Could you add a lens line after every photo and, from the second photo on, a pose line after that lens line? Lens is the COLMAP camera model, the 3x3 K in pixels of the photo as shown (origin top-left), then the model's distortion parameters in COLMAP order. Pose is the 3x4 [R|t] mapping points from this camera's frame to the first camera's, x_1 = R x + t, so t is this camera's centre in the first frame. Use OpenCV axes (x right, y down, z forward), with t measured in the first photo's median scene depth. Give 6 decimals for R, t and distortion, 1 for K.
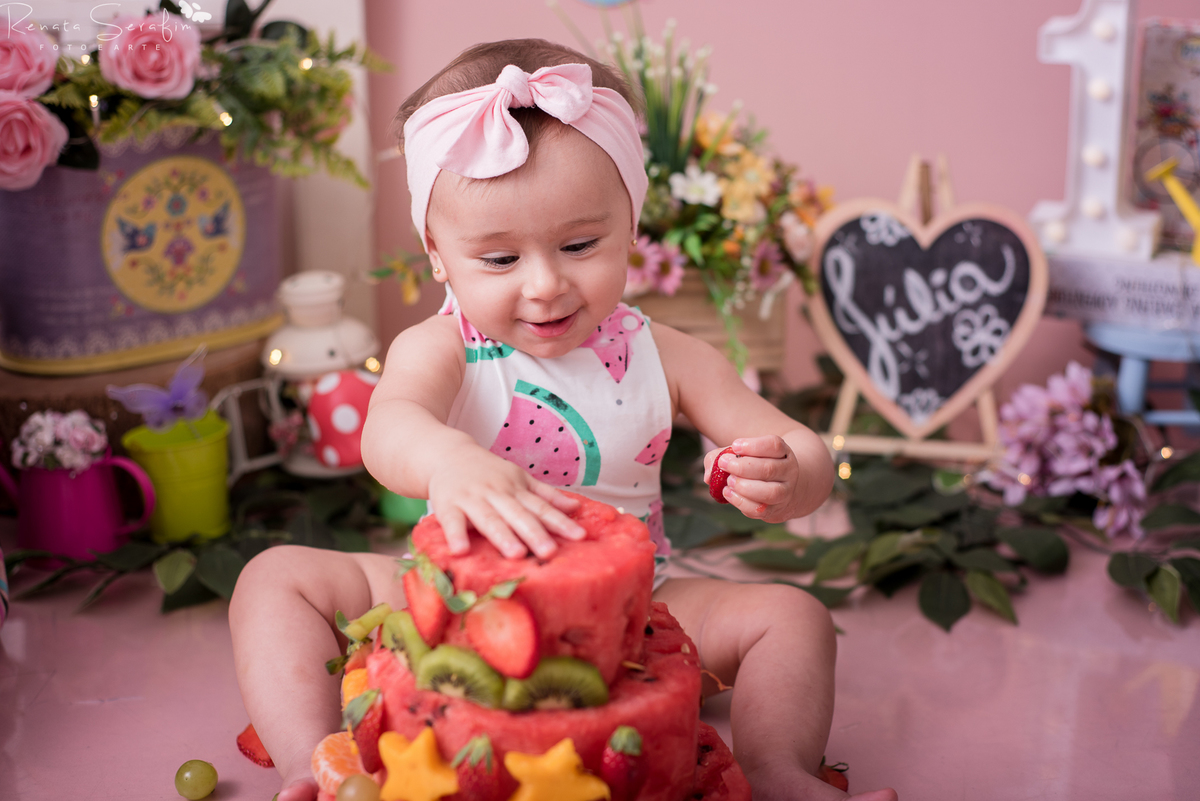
lens RADIAL K [[1964.2, 0, 637.8], [0, 1964.2, 397.5], [0, 0, 1]] dist [-0.023934, -0.098715]
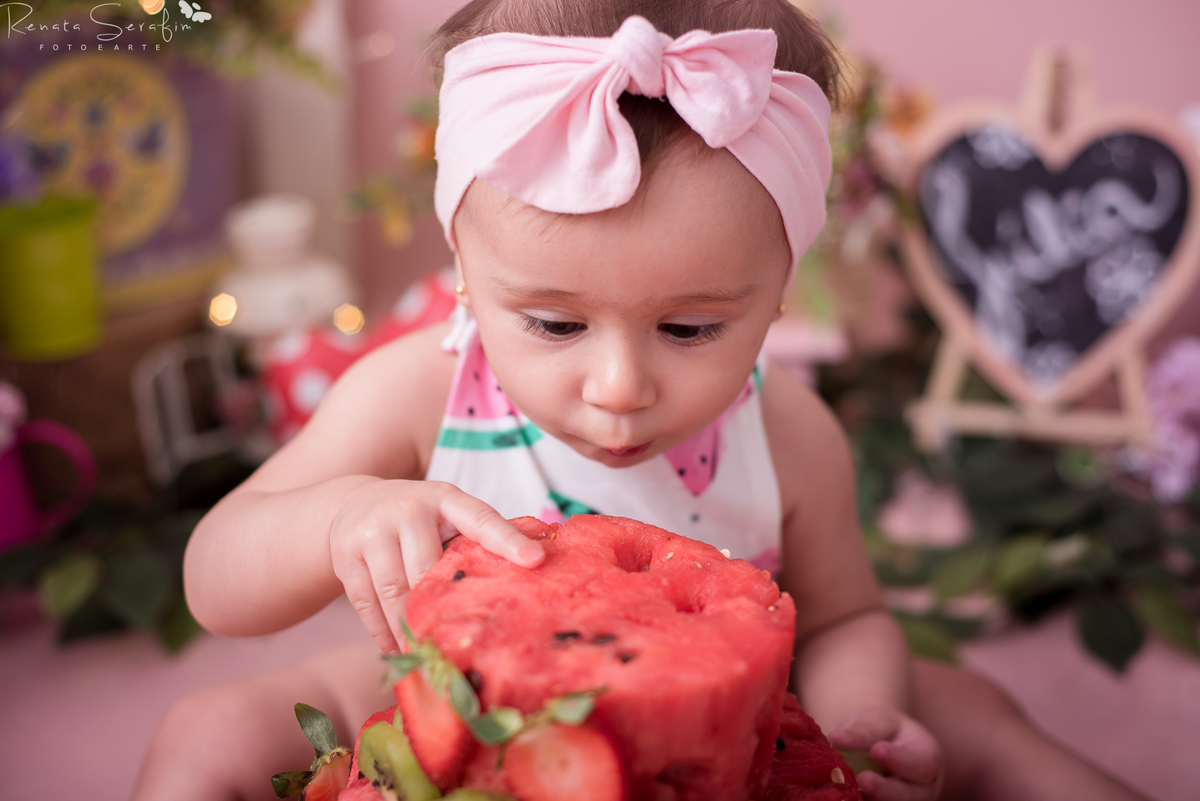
lens RADIAL K [[1837.1, 0, 602.5], [0, 1837.1, 403.9], [0, 0, 1]] dist [-0.021159, 0.005744]
pose [[0.999984, -0.005659, -0.000760, -0.034167], [0.005682, 0.999376, 0.034863, -0.008370], [0.000562, -0.034867, 0.999392, 0.268866]]
